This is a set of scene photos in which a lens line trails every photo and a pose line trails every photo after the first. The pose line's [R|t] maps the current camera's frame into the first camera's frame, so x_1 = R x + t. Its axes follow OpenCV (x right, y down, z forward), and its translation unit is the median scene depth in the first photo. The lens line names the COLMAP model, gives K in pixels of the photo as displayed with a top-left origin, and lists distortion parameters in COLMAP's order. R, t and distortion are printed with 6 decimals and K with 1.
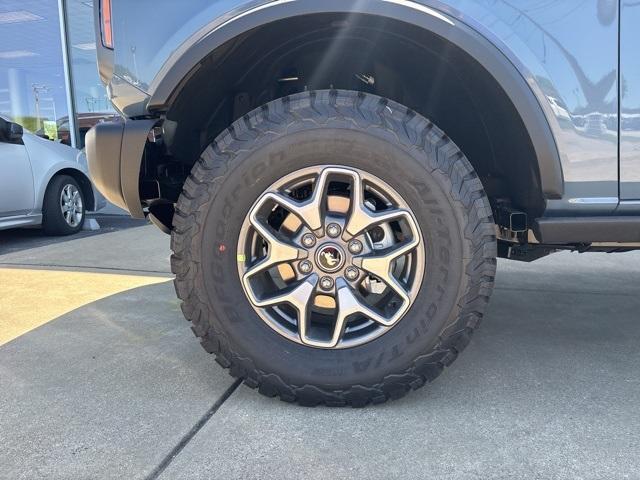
lens RADIAL K [[470.3, 0, 320.0], [0, 470.3, 240.0], [0, 0, 1]] dist [0.049157, -0.050752]
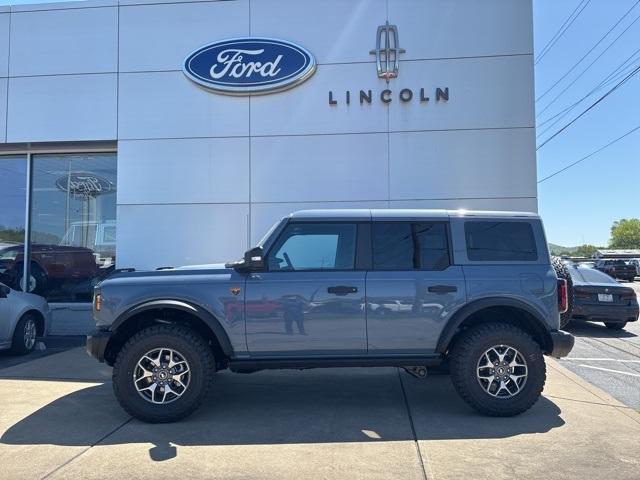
lens RADIAL K [[470.3, 0, 320.0], [0, 470.3, 240.0], [0, 0, 1]] dist [0.049157, -0.050752]
pose [[0.988480, 0.029002, 0.148547, 0.587973], [0.002617, 0.978047, -0.208366, -0.194534], [-0.151329, 0.206355, 0.966704, -2.578511]]
